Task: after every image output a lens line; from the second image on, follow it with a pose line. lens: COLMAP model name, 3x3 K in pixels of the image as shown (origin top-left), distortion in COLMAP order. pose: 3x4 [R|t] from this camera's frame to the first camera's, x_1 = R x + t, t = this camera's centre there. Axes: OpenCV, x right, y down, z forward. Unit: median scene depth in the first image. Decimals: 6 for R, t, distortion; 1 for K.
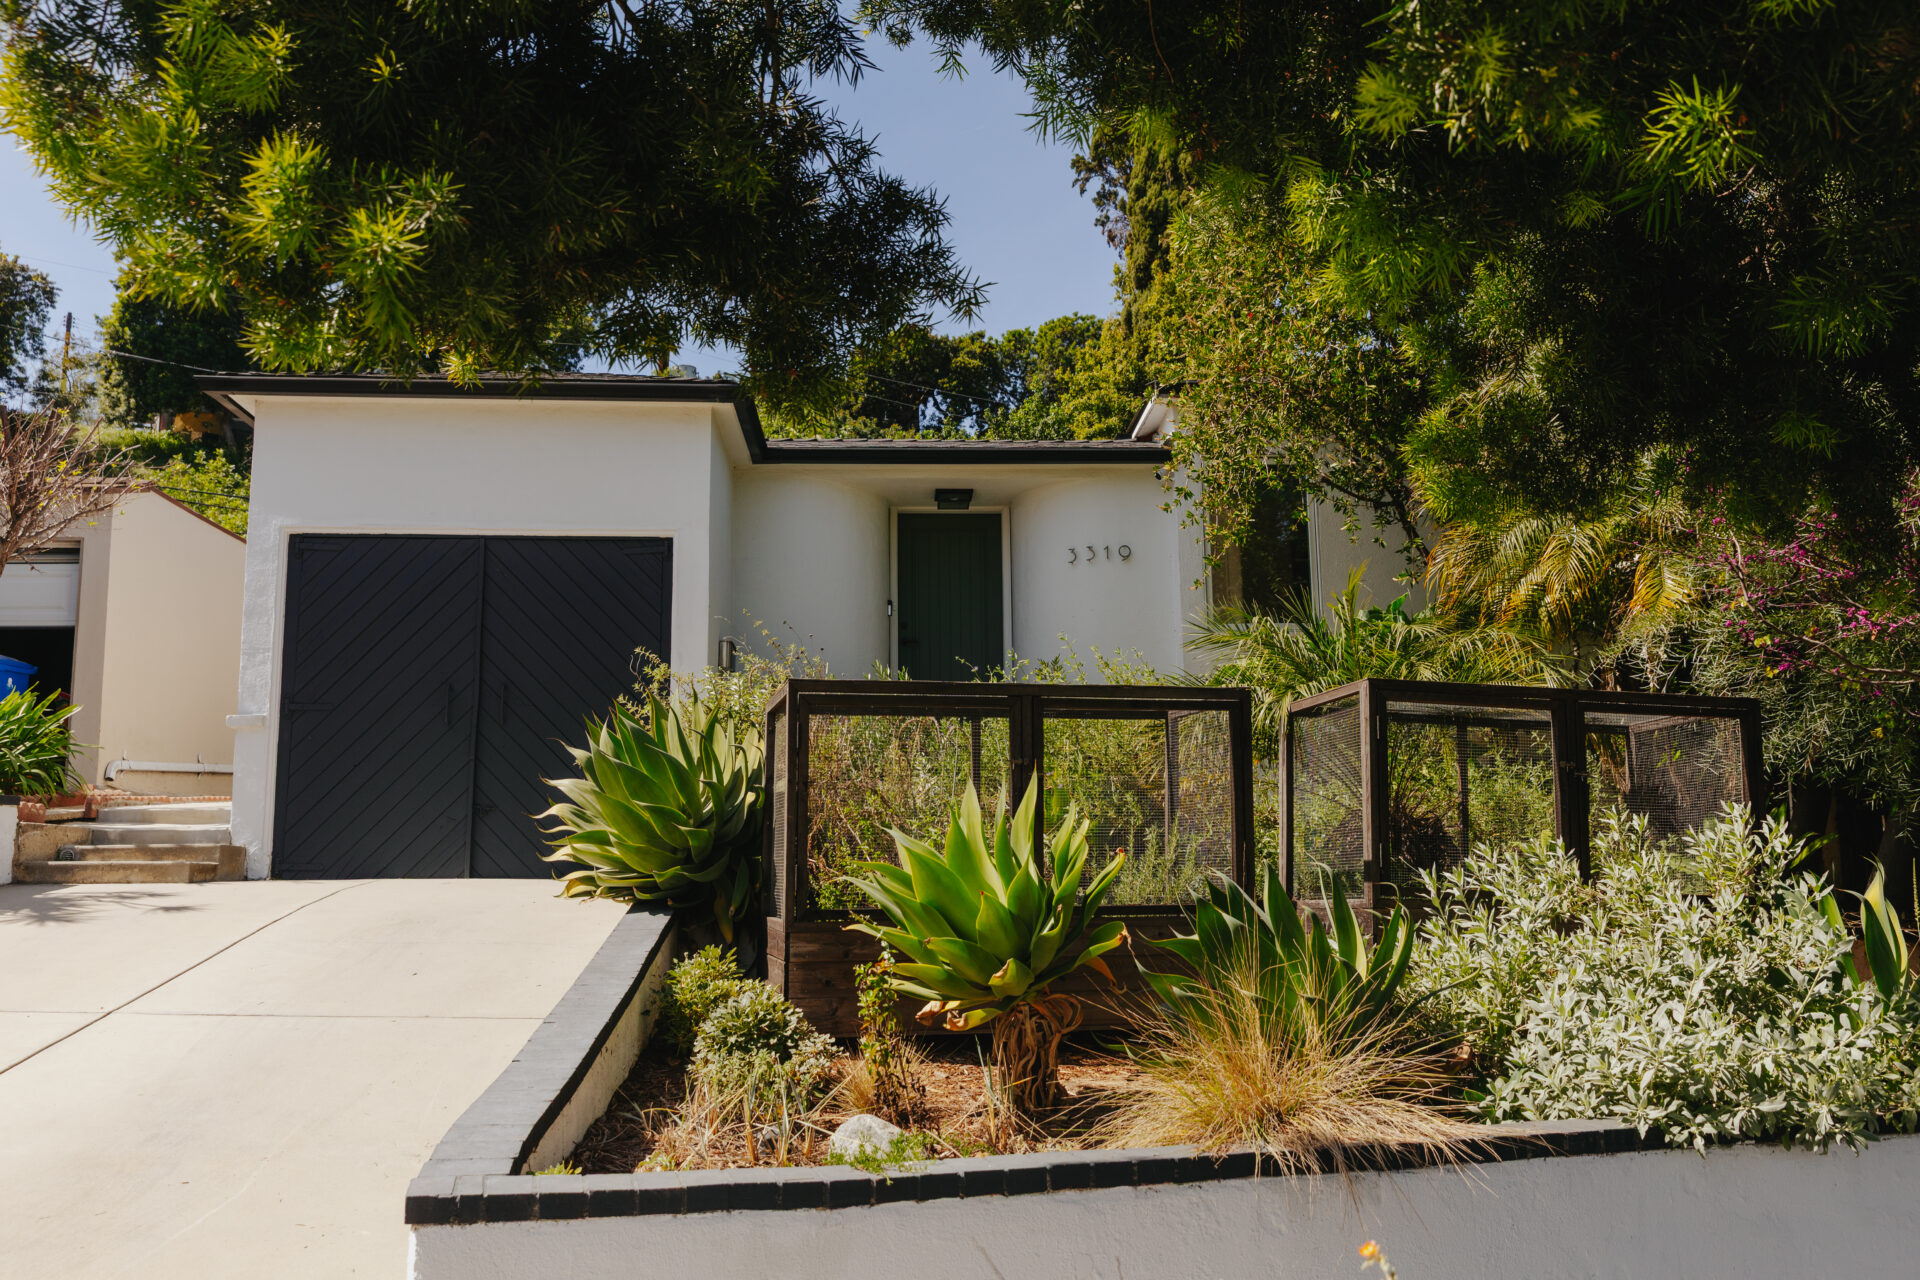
lens RADIAL K [[1599.4, 0, 948.9], [0, 1599.4, 632.4], [0, 0, 1]] dist [-0.004470, -0.002987]
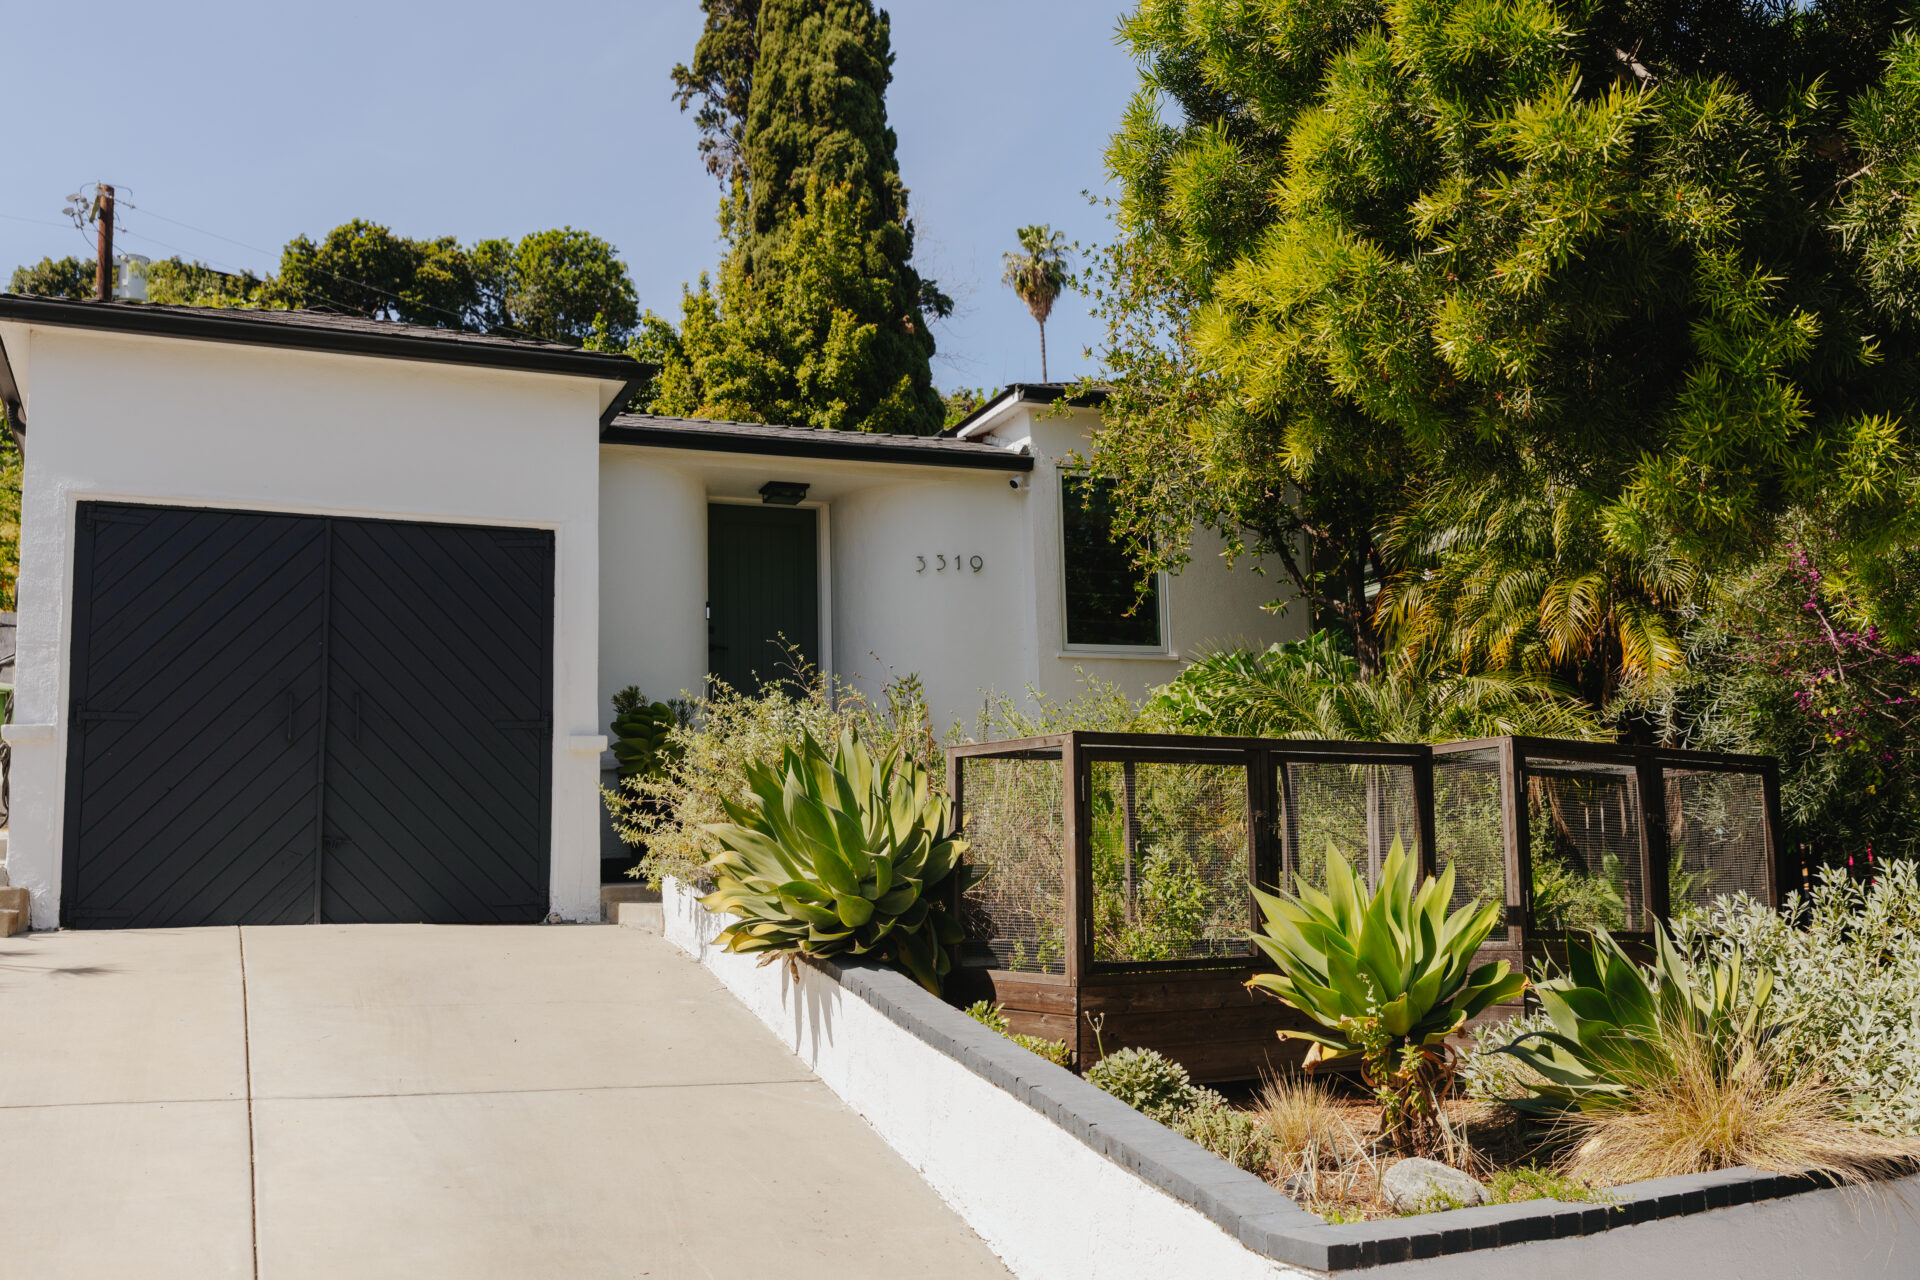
lens RADIAL K [[1863.3, 0, 970.0], [0, 1863.3, 641.7], [0, 0, 1]] dist [0.001026, 0.000000]
pose [[0.946082, 0.035189, 0.322009, -0.100315], [-0.041278, 0.999074, 0.012097, -0.007159], [-0.321285, -0.024737, 0.946659, -0.013407]]
